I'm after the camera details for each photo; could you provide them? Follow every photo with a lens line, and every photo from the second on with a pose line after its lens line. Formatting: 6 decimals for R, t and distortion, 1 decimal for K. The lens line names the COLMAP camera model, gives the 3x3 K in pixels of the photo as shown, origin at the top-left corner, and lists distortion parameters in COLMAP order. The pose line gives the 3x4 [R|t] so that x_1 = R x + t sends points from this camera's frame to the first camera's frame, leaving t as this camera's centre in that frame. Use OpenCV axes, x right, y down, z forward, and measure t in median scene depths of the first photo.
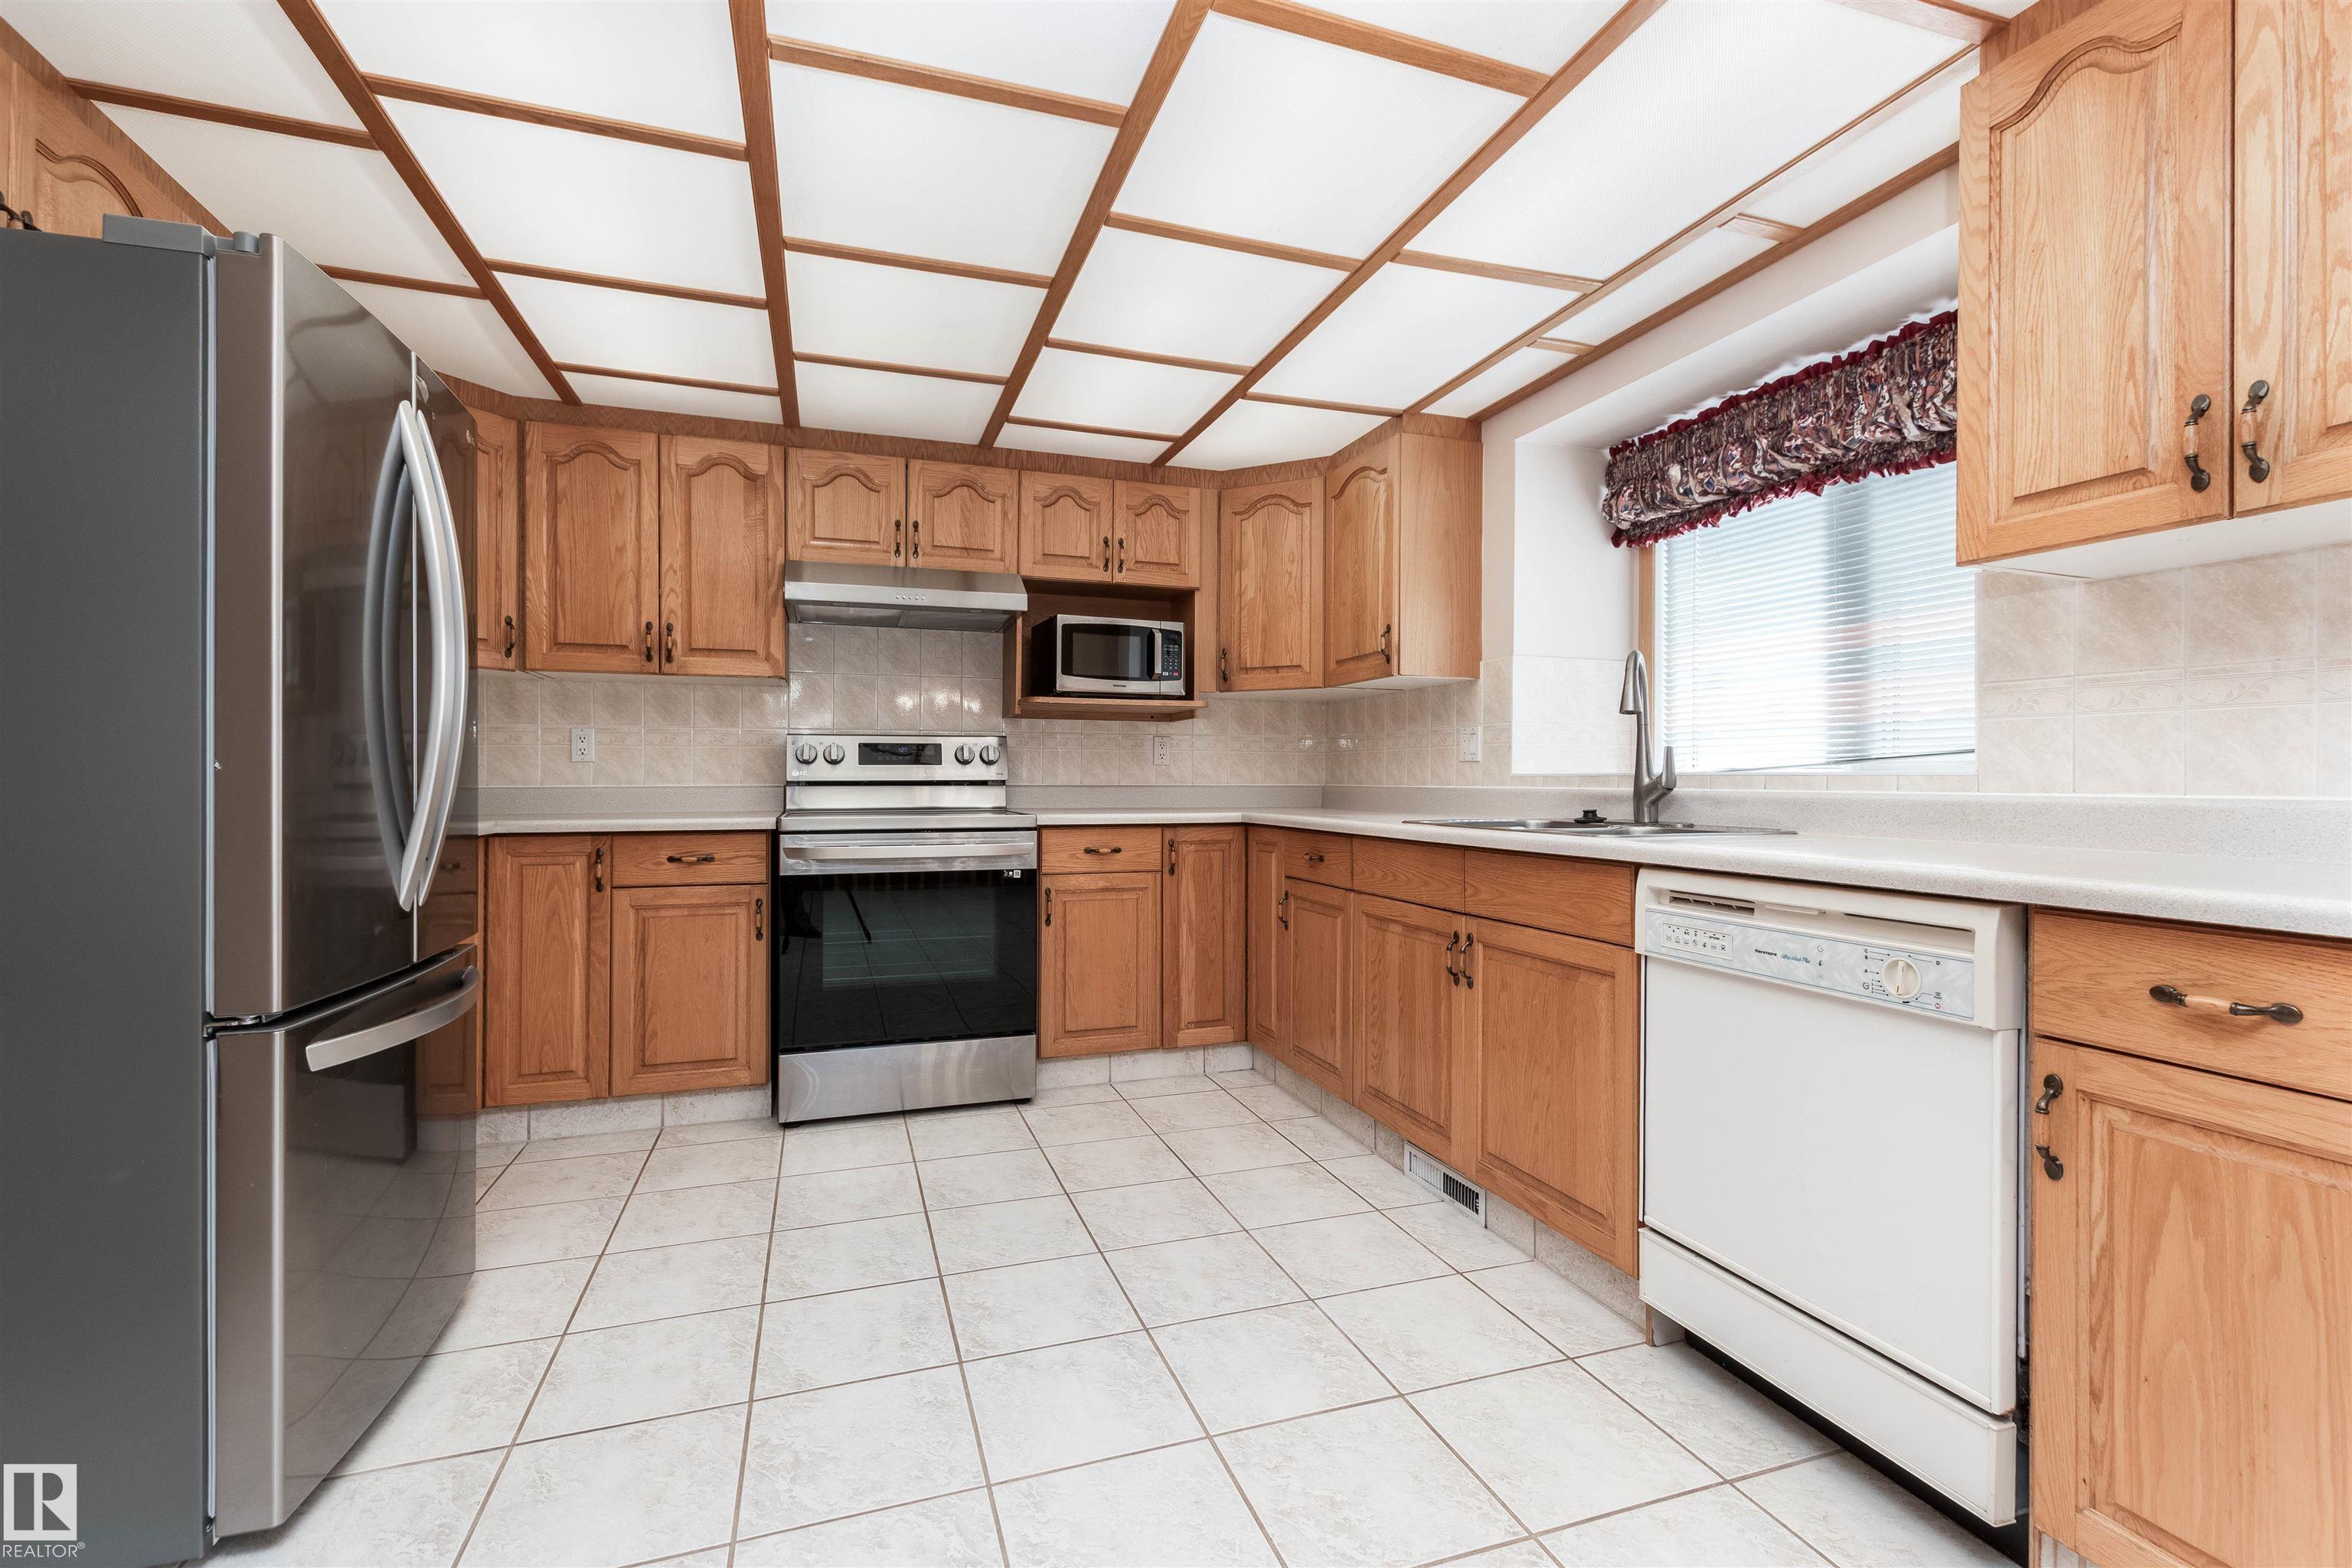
lens RADIAL K [[1041.1, 0, 1181.7], [0, 1041.1, 772.2], [0, 0, 1]] dist [0.000080, -0.000242]
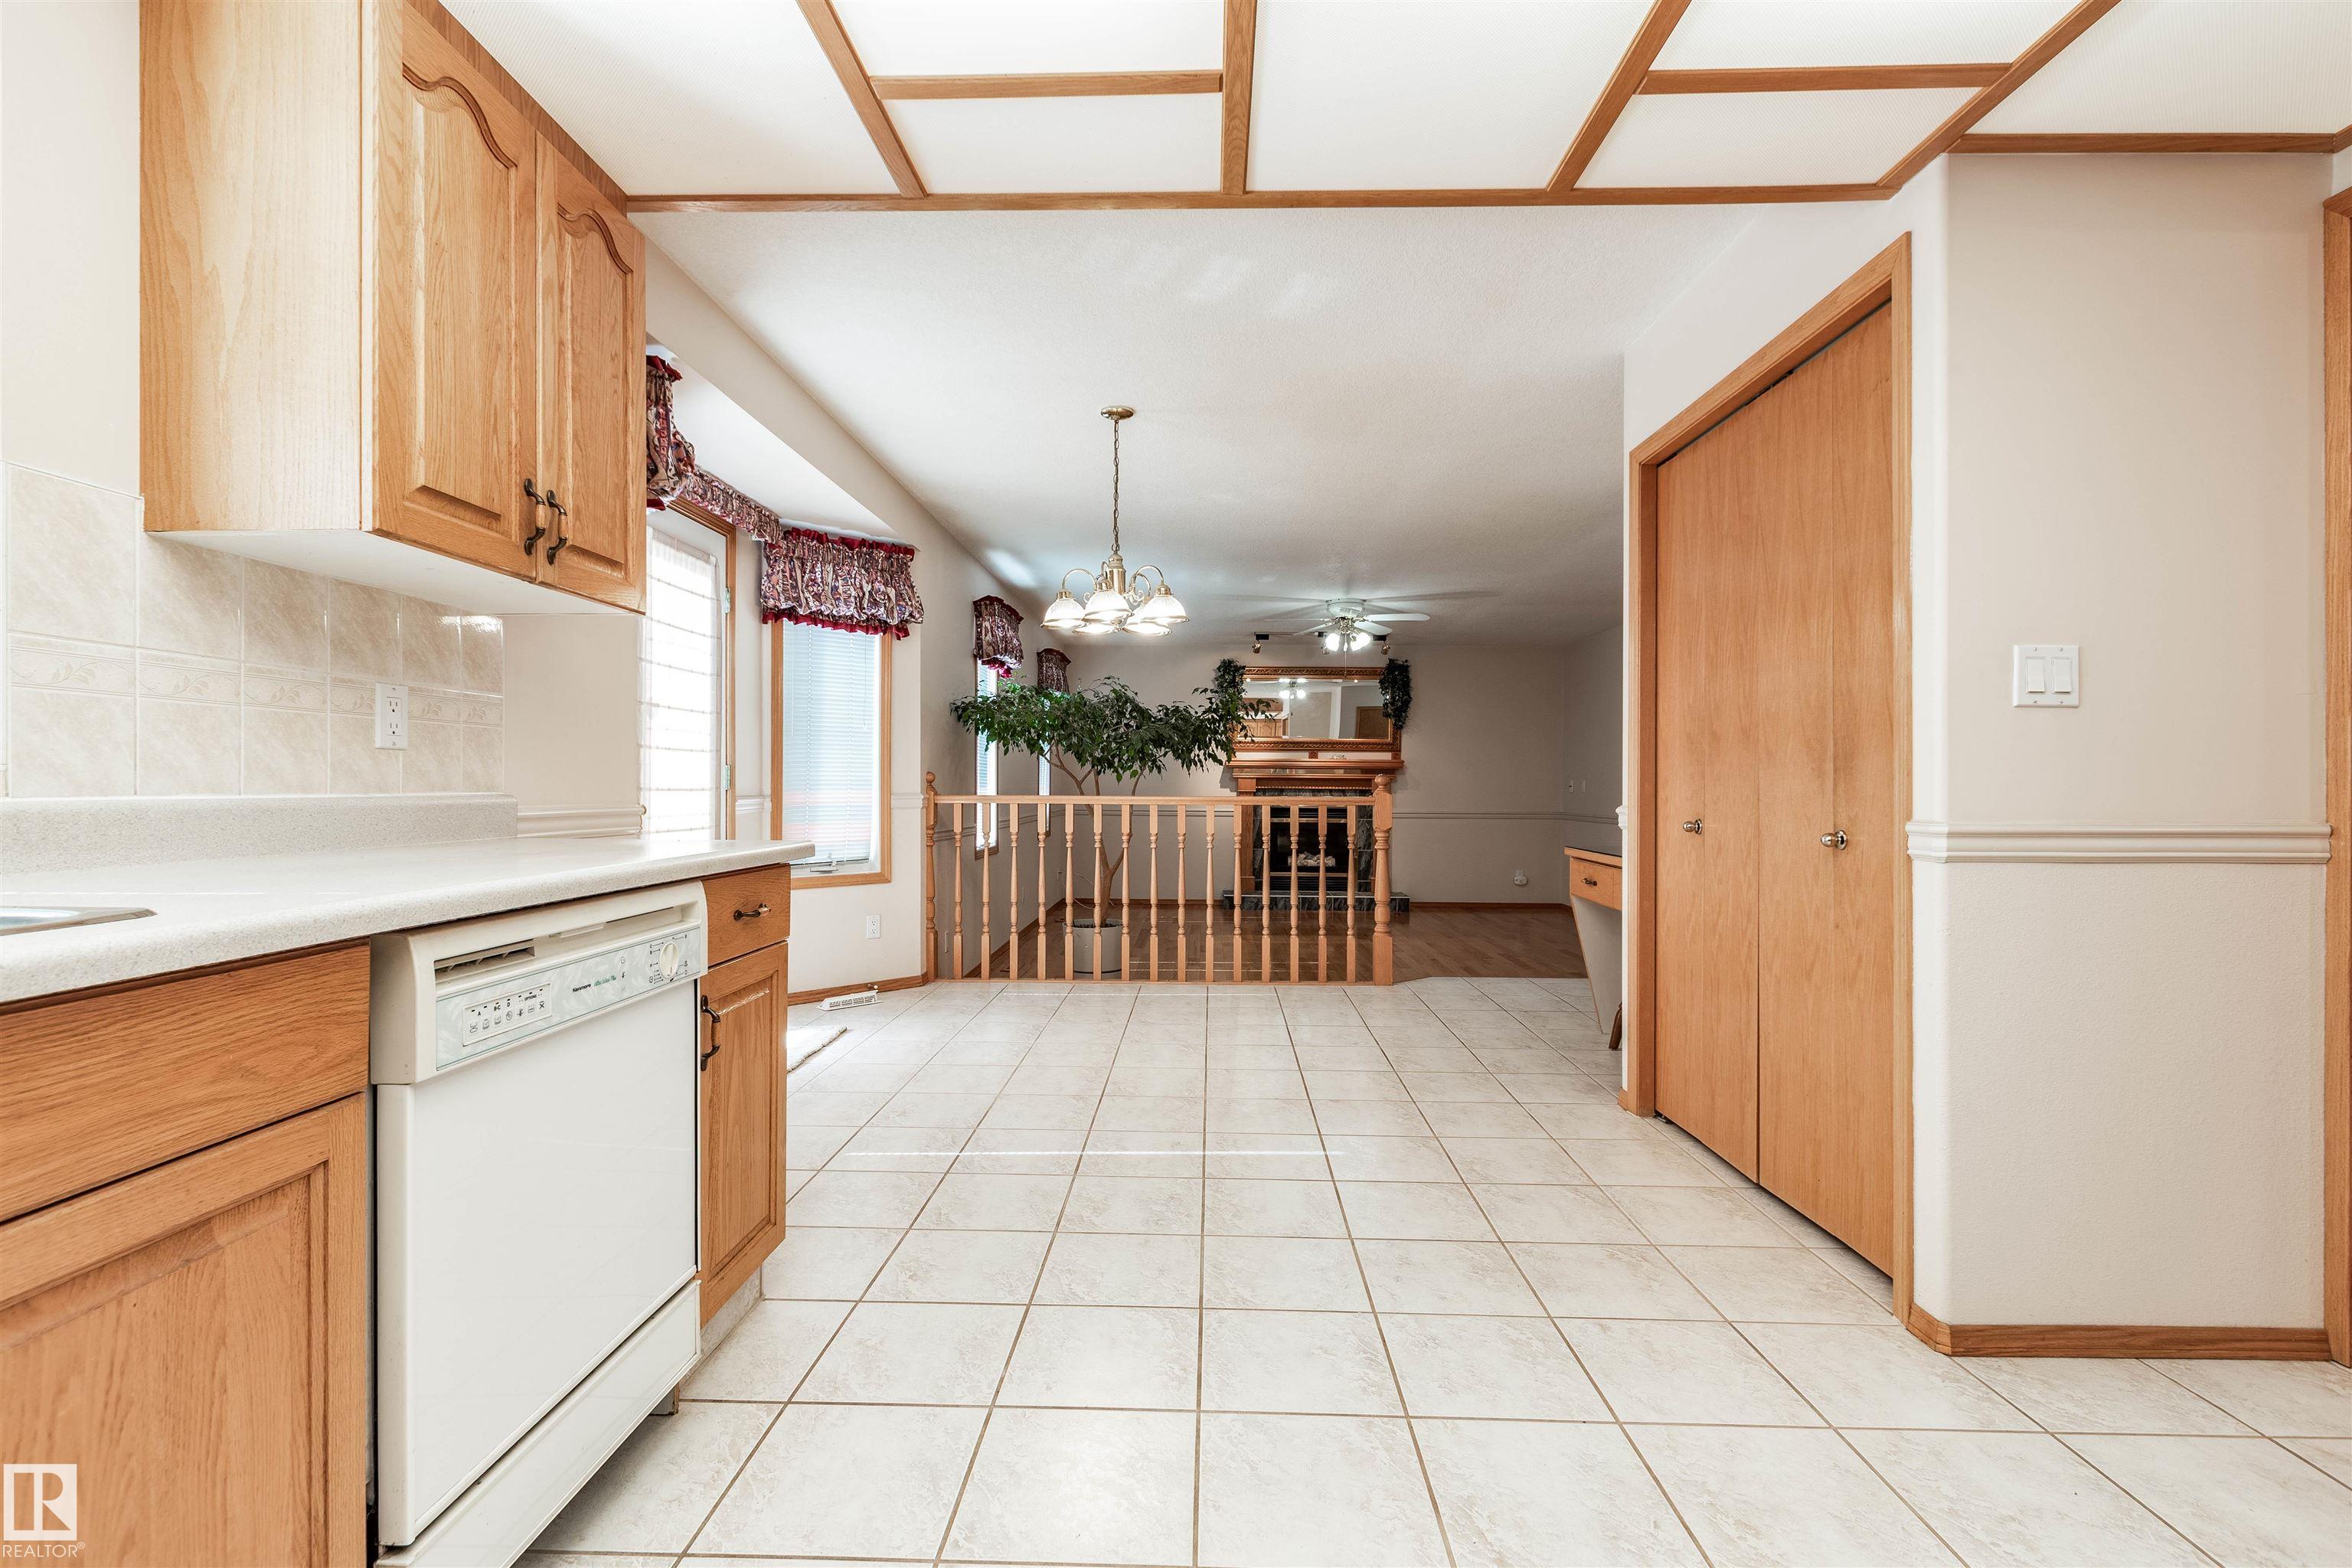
lens RADIAL K [[1020.1, 0, 1178.3], [0, 1020.1, 784.9], [0, 0, 1]] dist [0.000747, -0.001002]
pose [[-0.936006, -0.008294, 0.351885, -0.084362], [-0.010696, 0.999931, -0.004883, 0.003763], [-0.351821, -0.008335, -0.936030, 0.752958]]
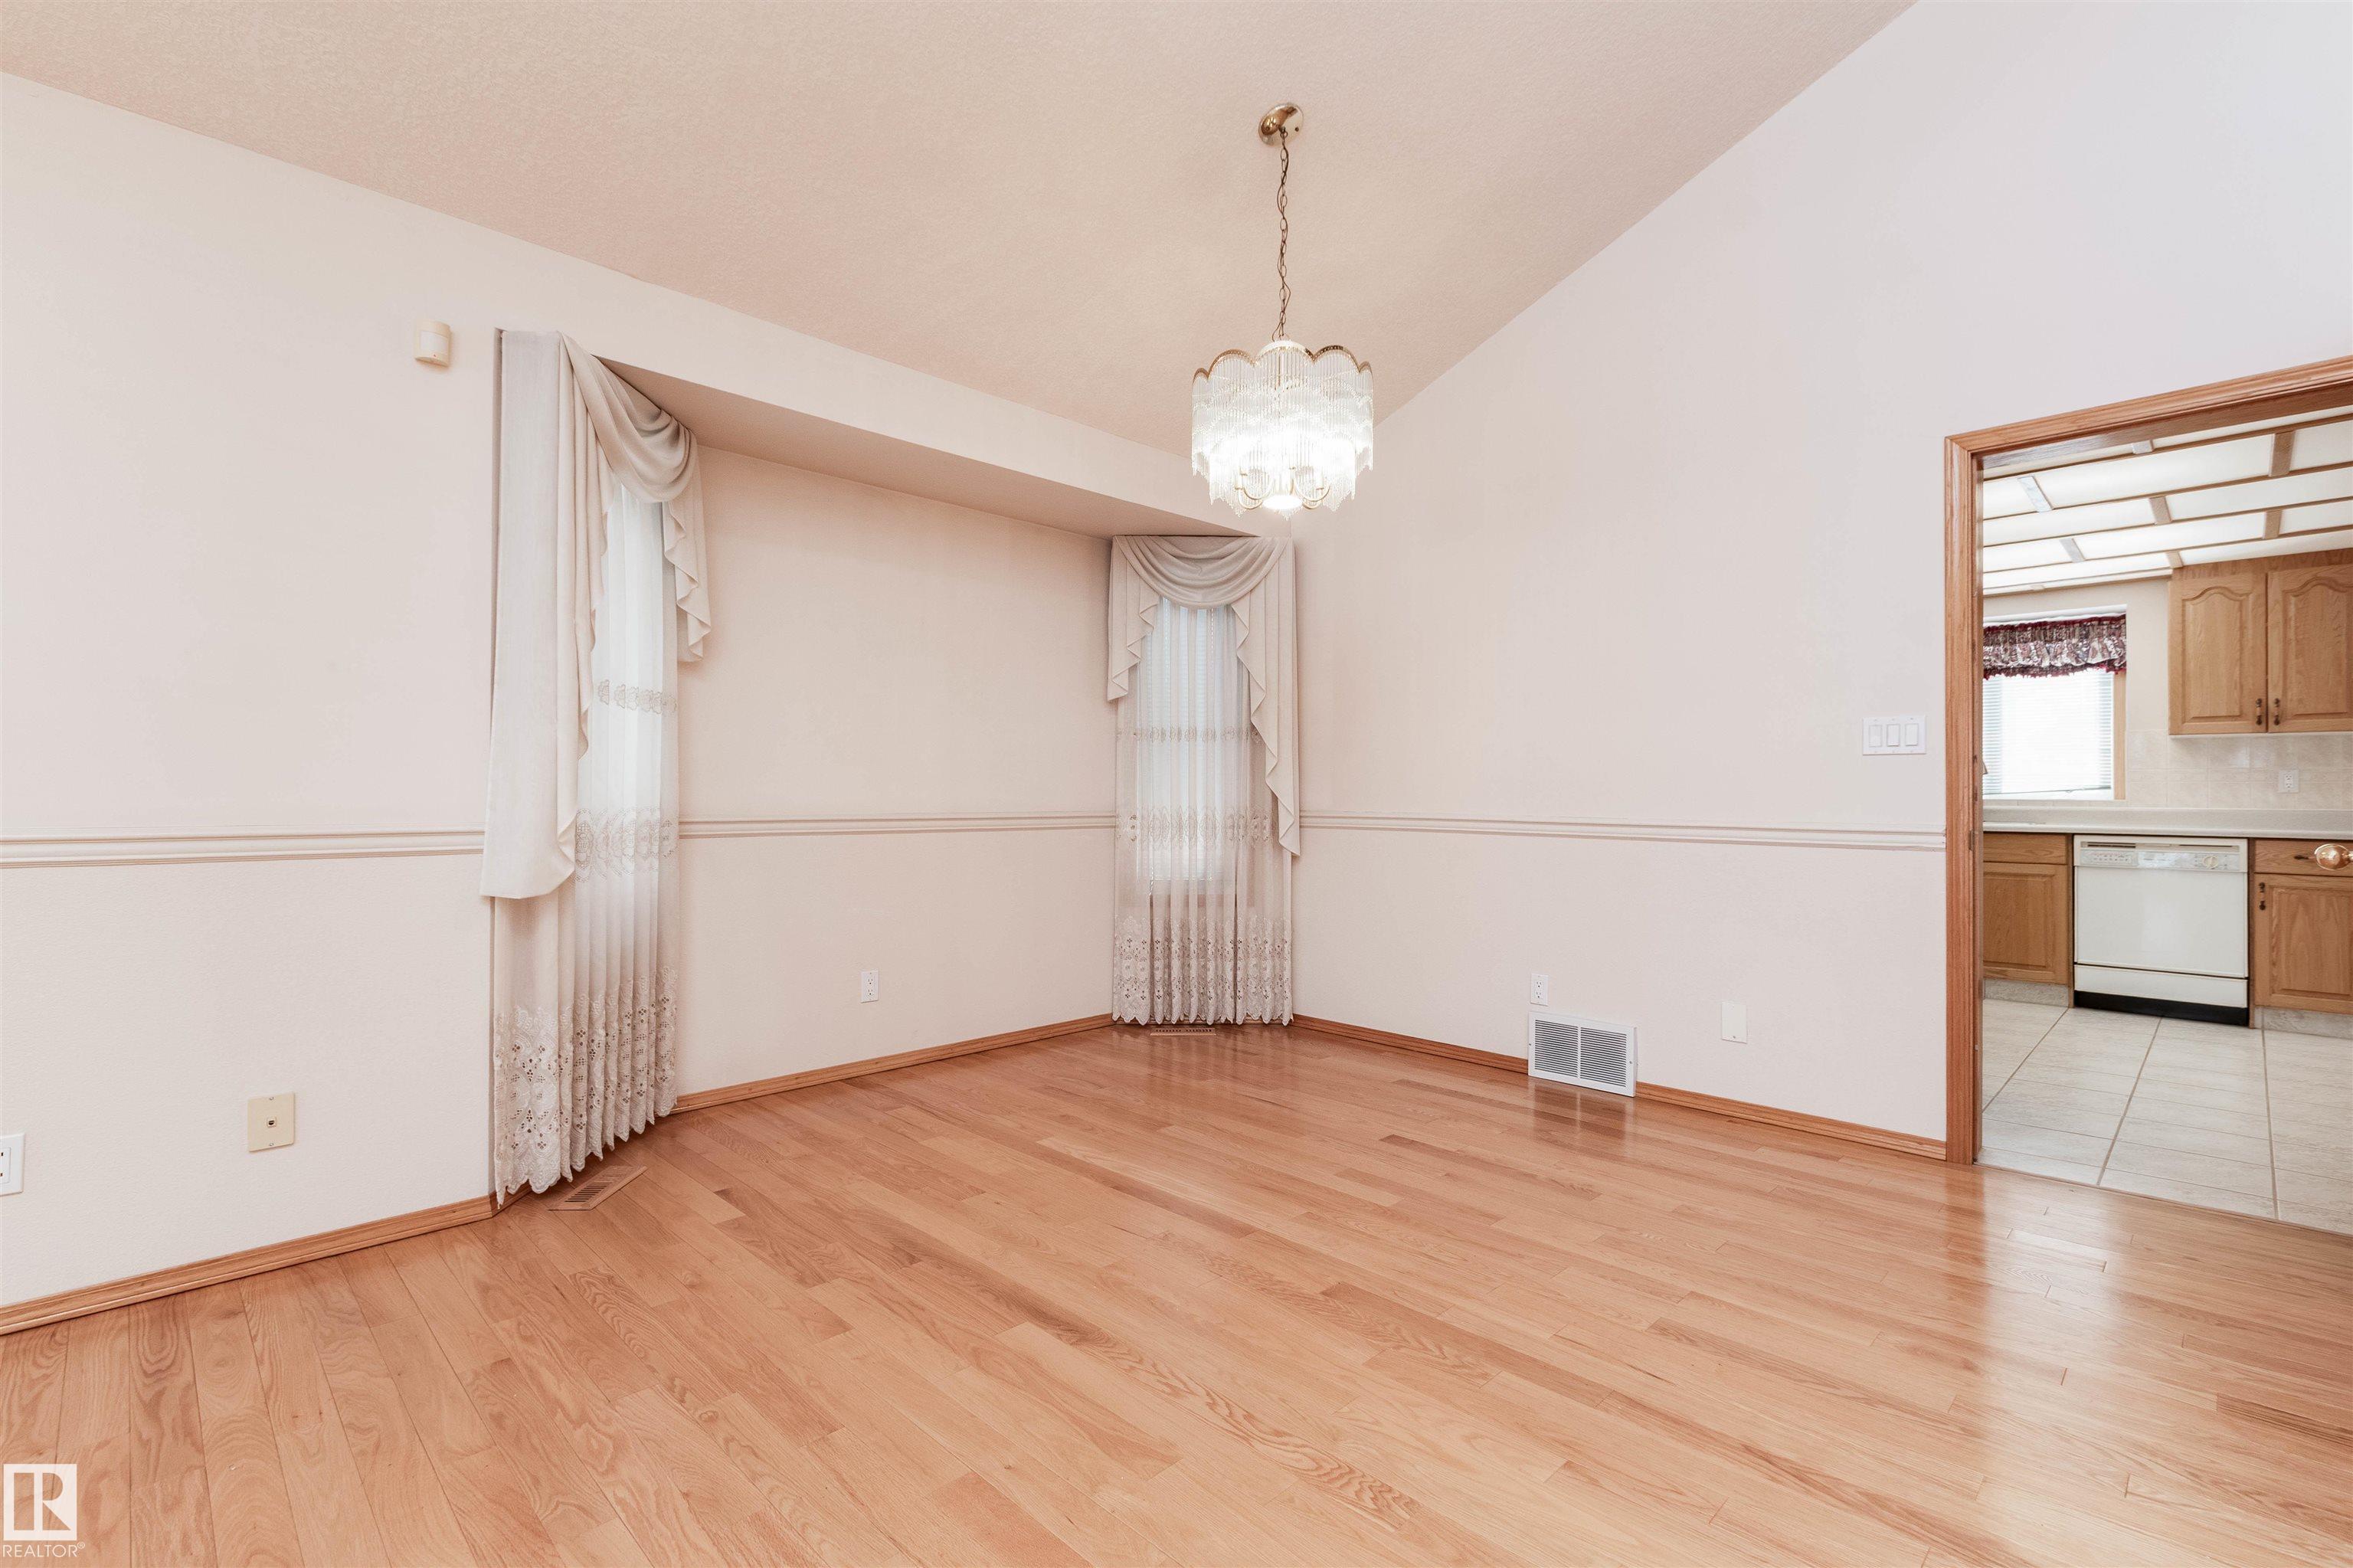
lens RADIAL K [[1046.9, 0, 1176.5], [0, 1046.9, 784.0], [0, 0, 1]] dist [0.004264, 0.000256]
pose [[0.903890, 0.008378, 0.427683, -1.601355], [-0.005048, 0.999947, -0.008919, -0.004443], [-0.427735, 0.005903, 0.903885, -0.281441]]
